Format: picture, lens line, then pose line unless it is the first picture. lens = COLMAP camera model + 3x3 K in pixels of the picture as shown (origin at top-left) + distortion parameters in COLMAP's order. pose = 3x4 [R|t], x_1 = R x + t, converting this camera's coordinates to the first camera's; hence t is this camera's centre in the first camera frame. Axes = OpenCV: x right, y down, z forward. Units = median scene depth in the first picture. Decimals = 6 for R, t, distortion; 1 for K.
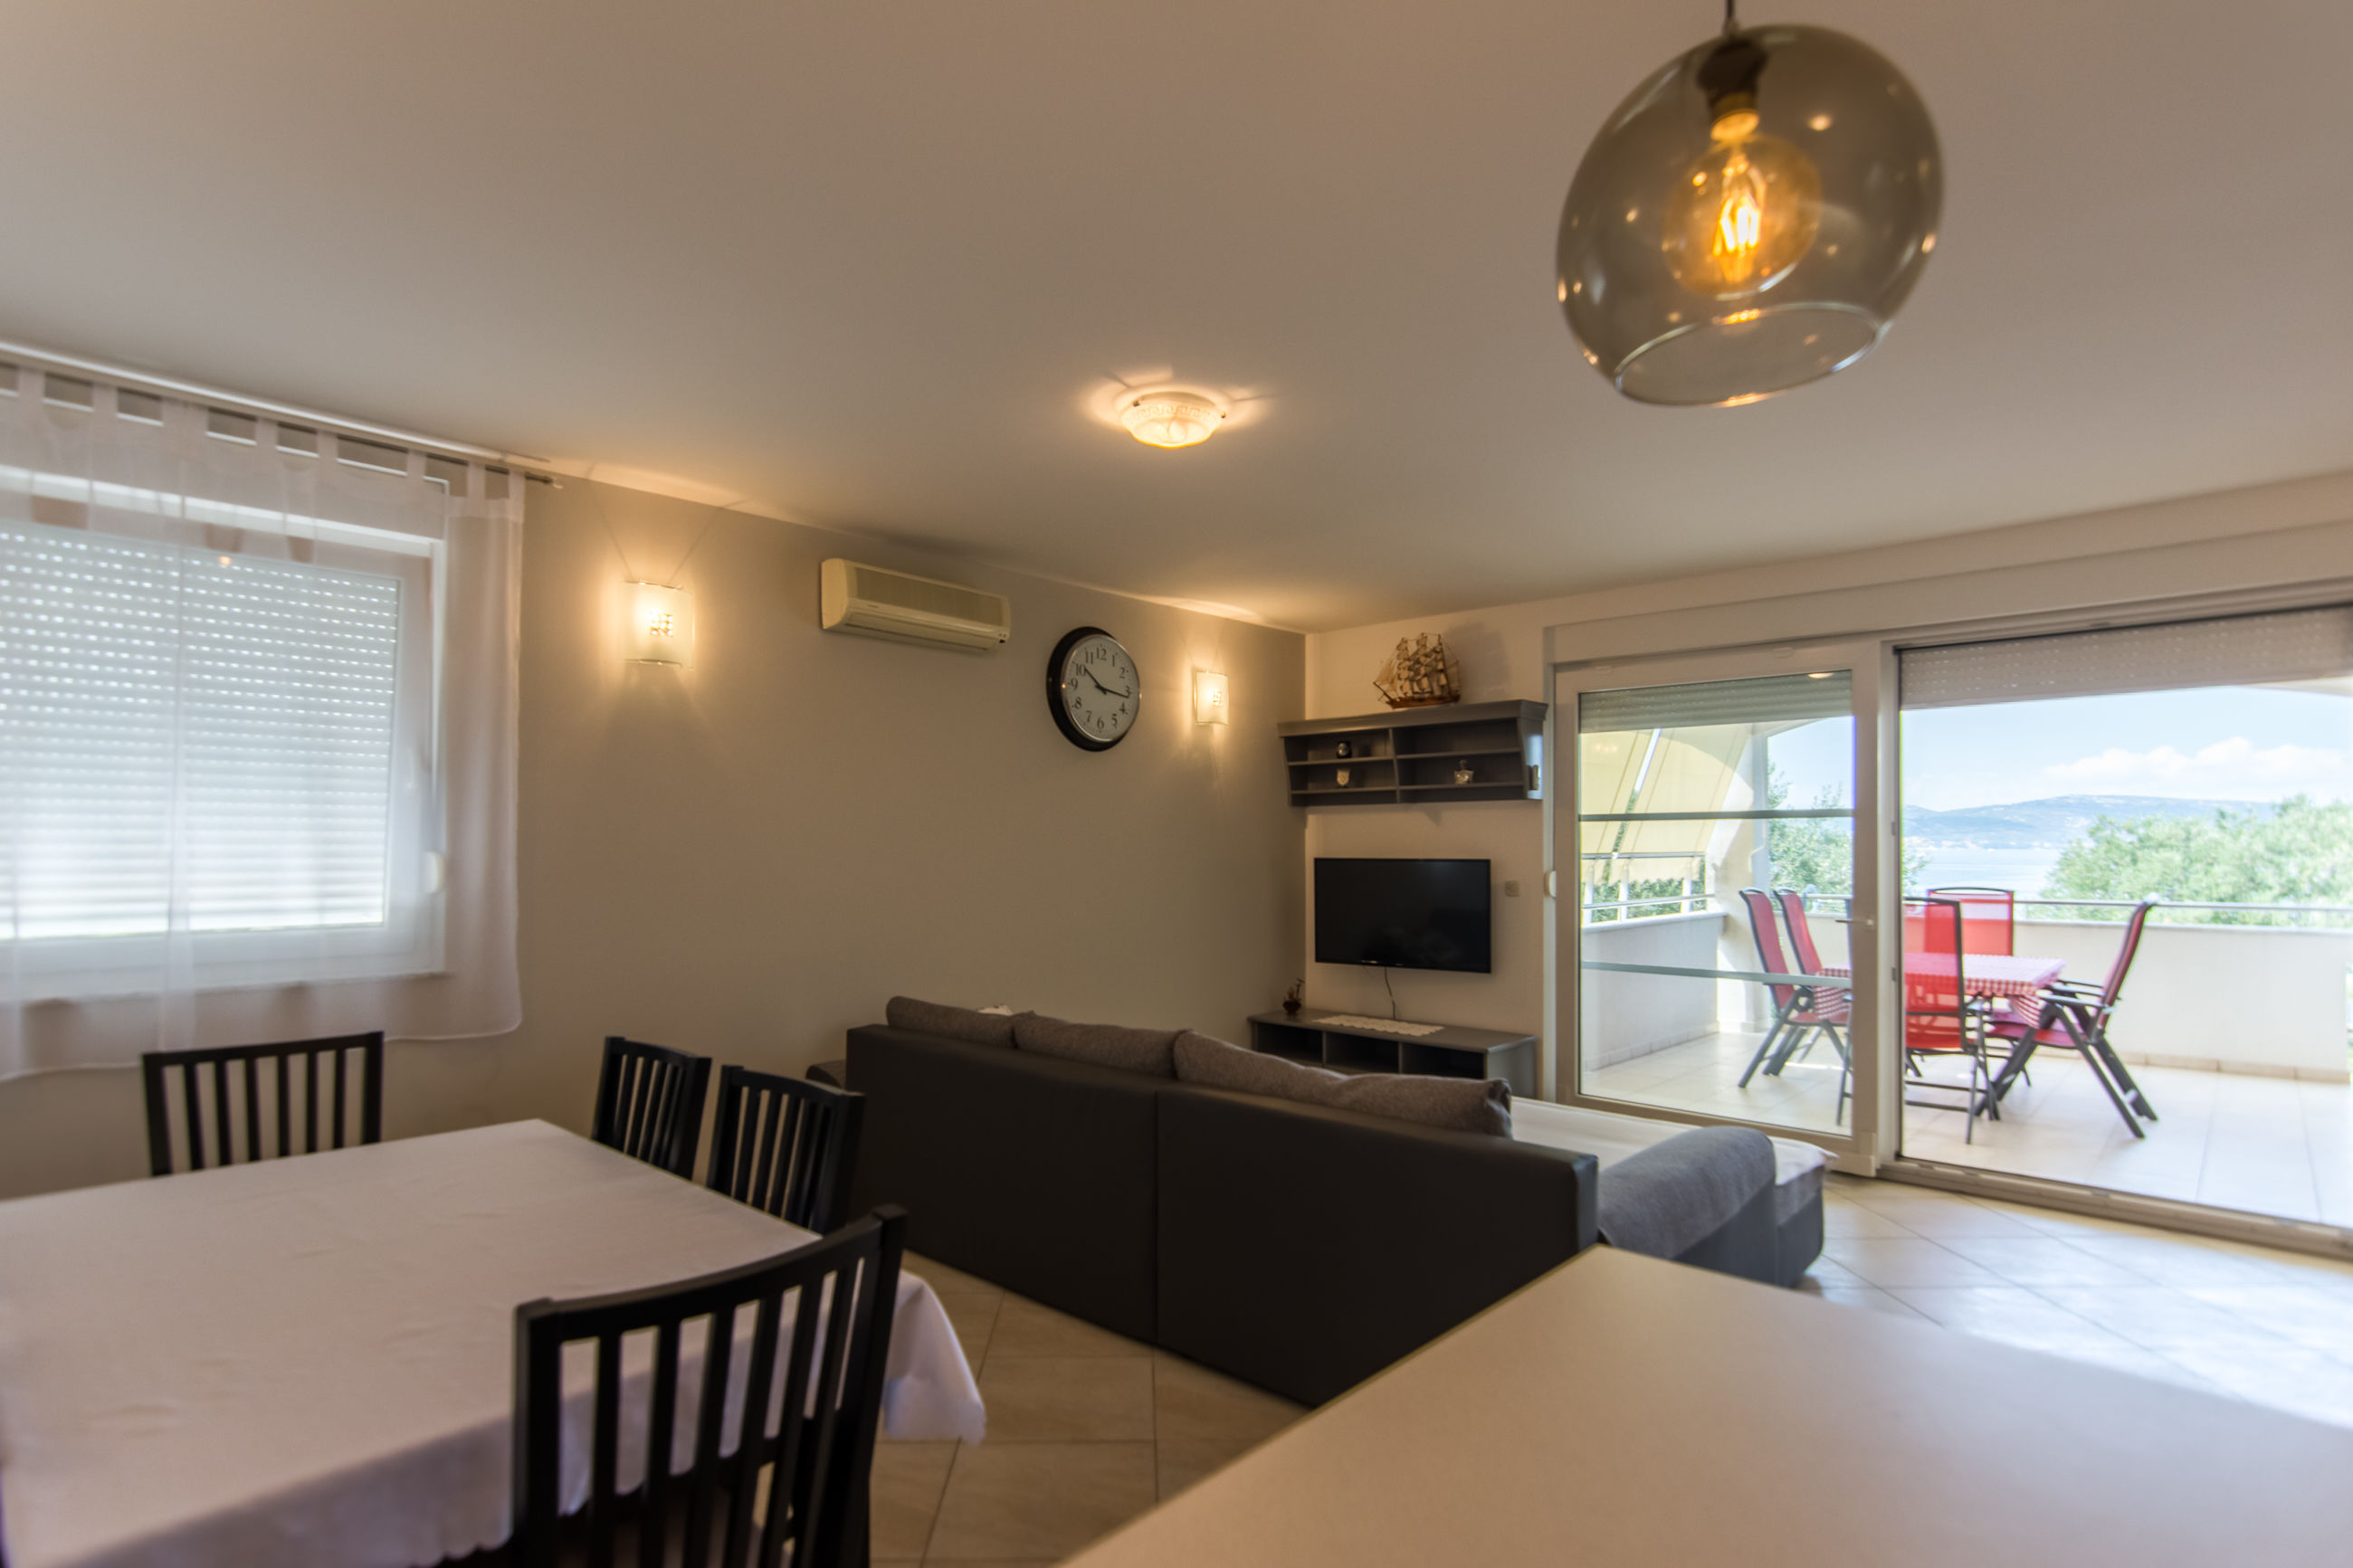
lens RADIAL K [[1166.8, 0, 1170.2], [0, 1166.8, 842.3], [0, 0, 1]] dist [0.000341, -0.000319]
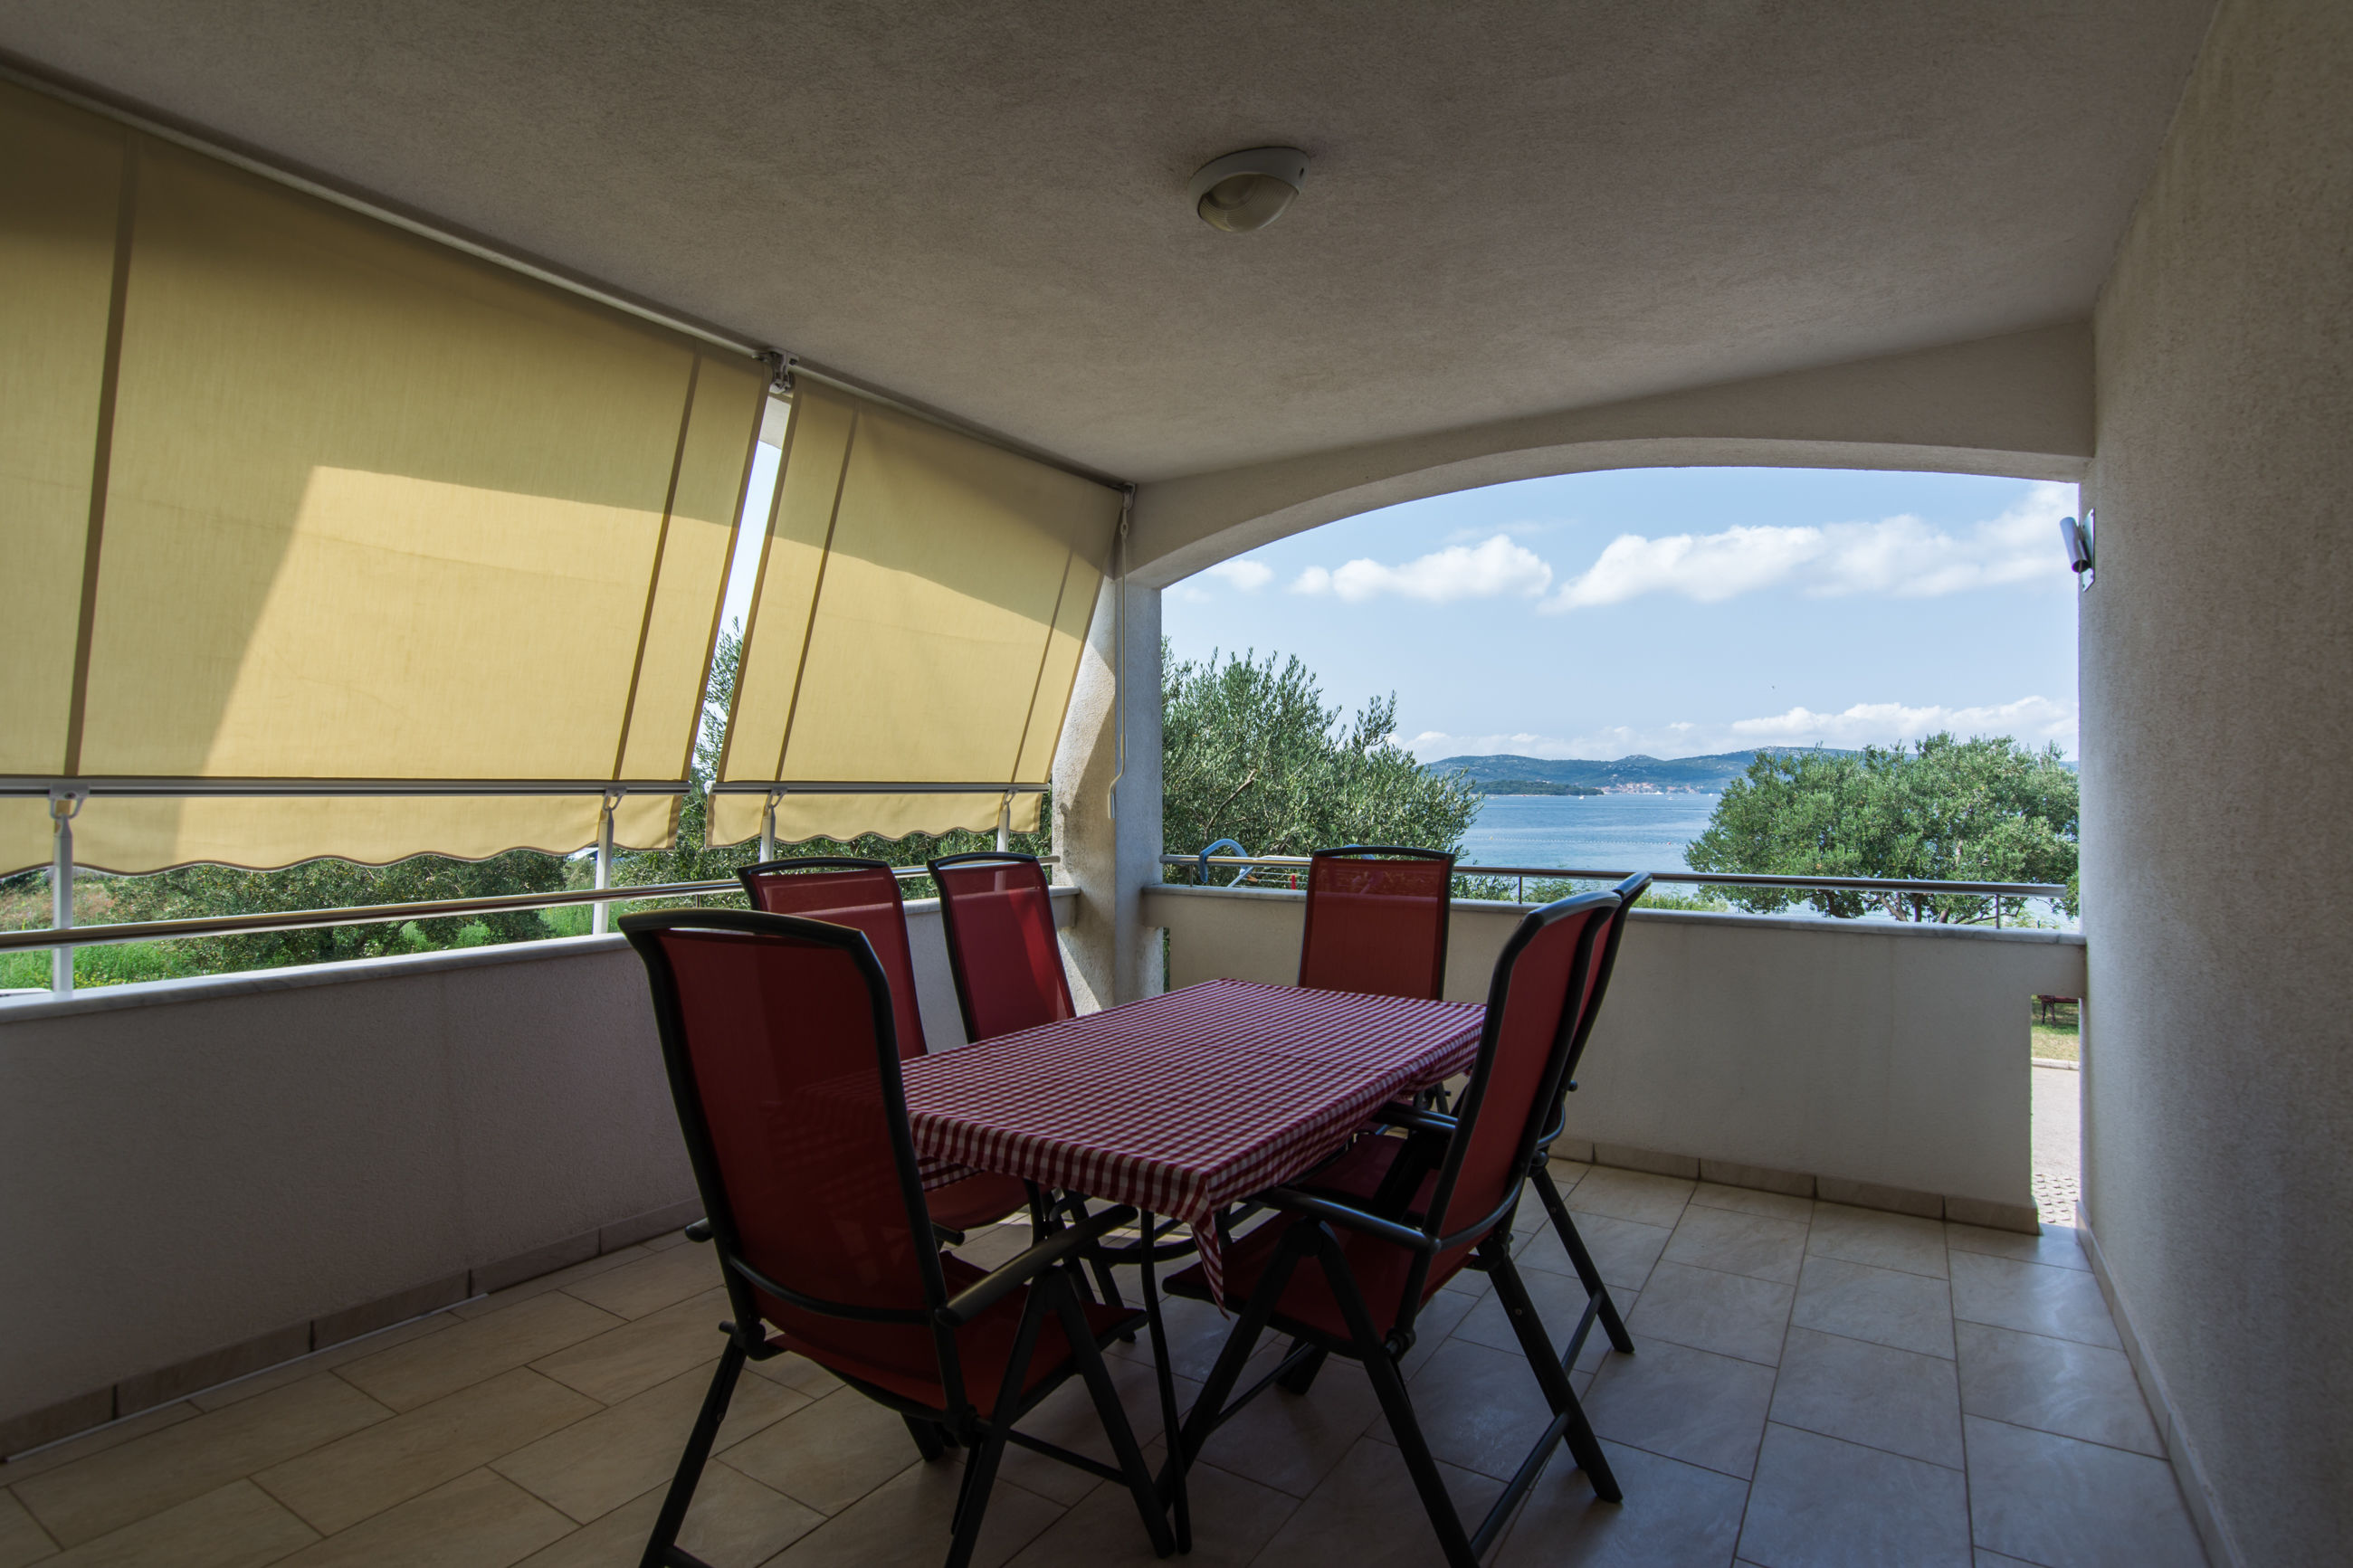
lens RADIAL K [[1121.2, 0, 1176.5], [0, 1121.2, 784.0], [0, 0, 1]] dist [-0.000922, -0.000378]
pose [[0.985436, 0.002185, 0.170030, 0.190029], [-0.001879, 0.999996, -0.001962, 0.004306], [-0.170034, 0.001614, 0.985437, 0.197961]]
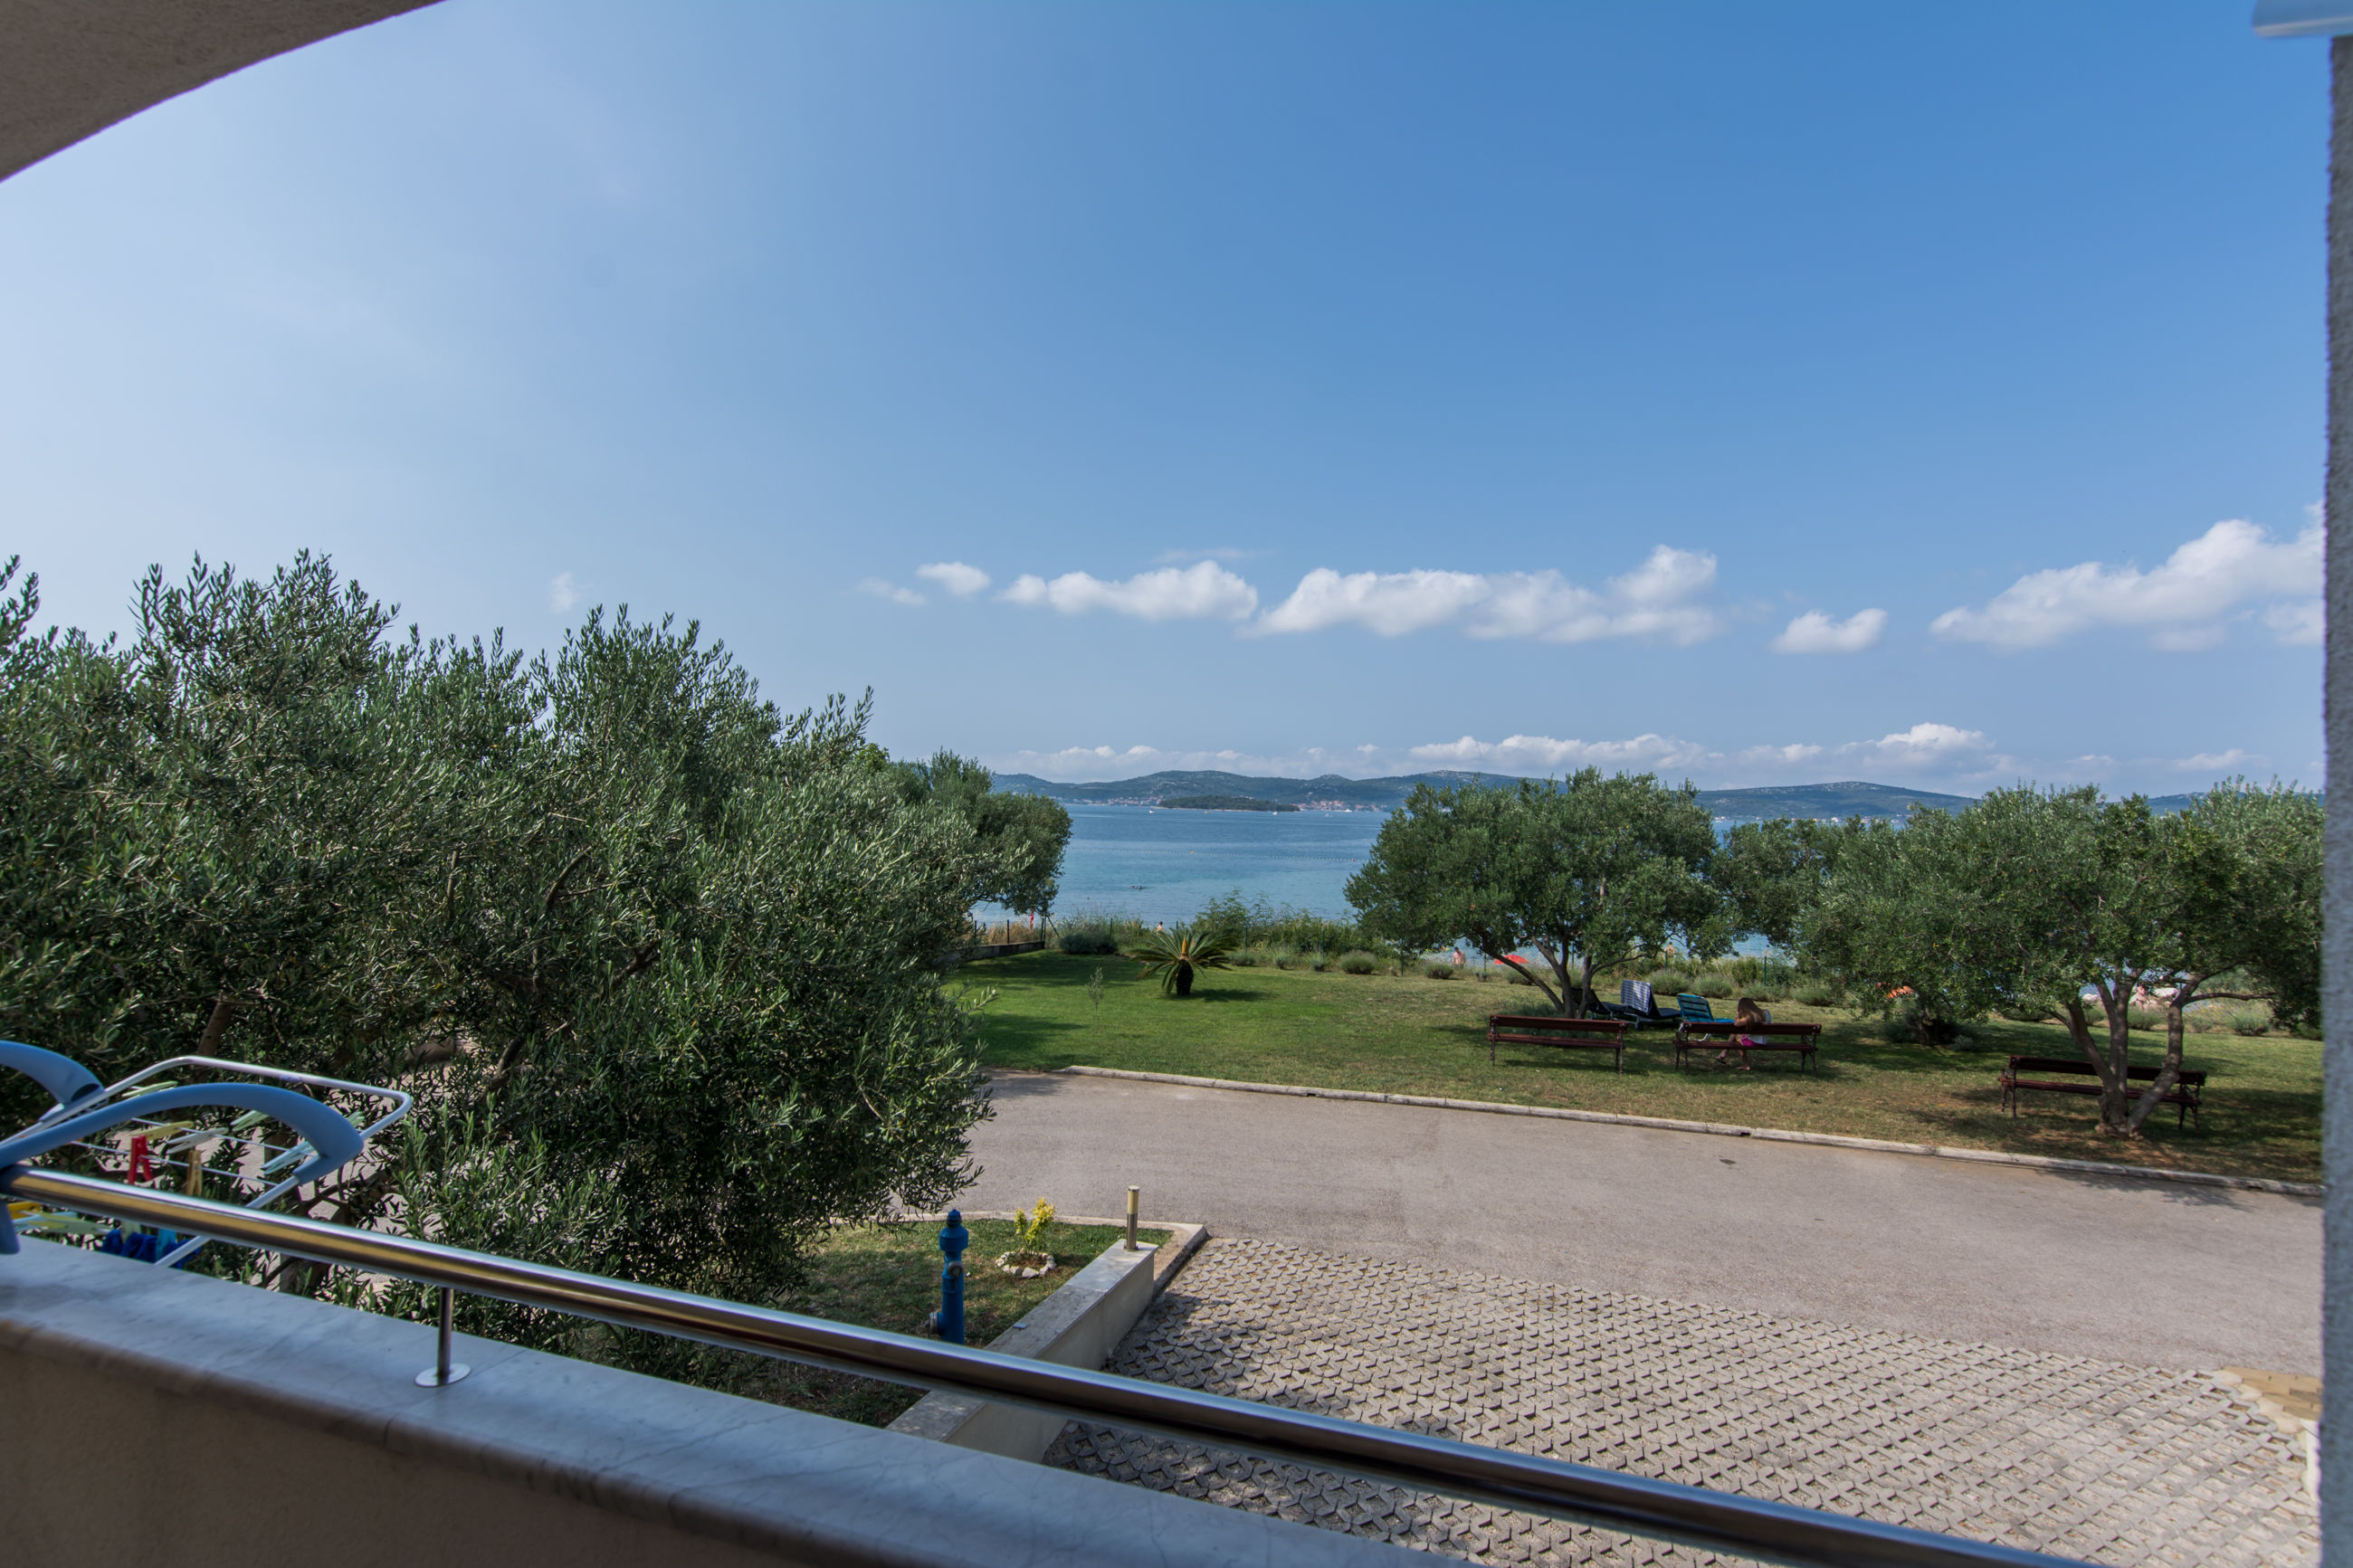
lens RADIAL K [[1121.2, 0, 1176.5], [0, 1121.2, 784.0], [0, 0, 1]] dist [-0.000922, -0.000378]
pose [[0.909703, 0.028758, 0.414262, 0.298070], [-0.024855, 0.999581, -0.014809, -0.006573], [-0.414515, 0.003175, 0.910037, 0.324298]]
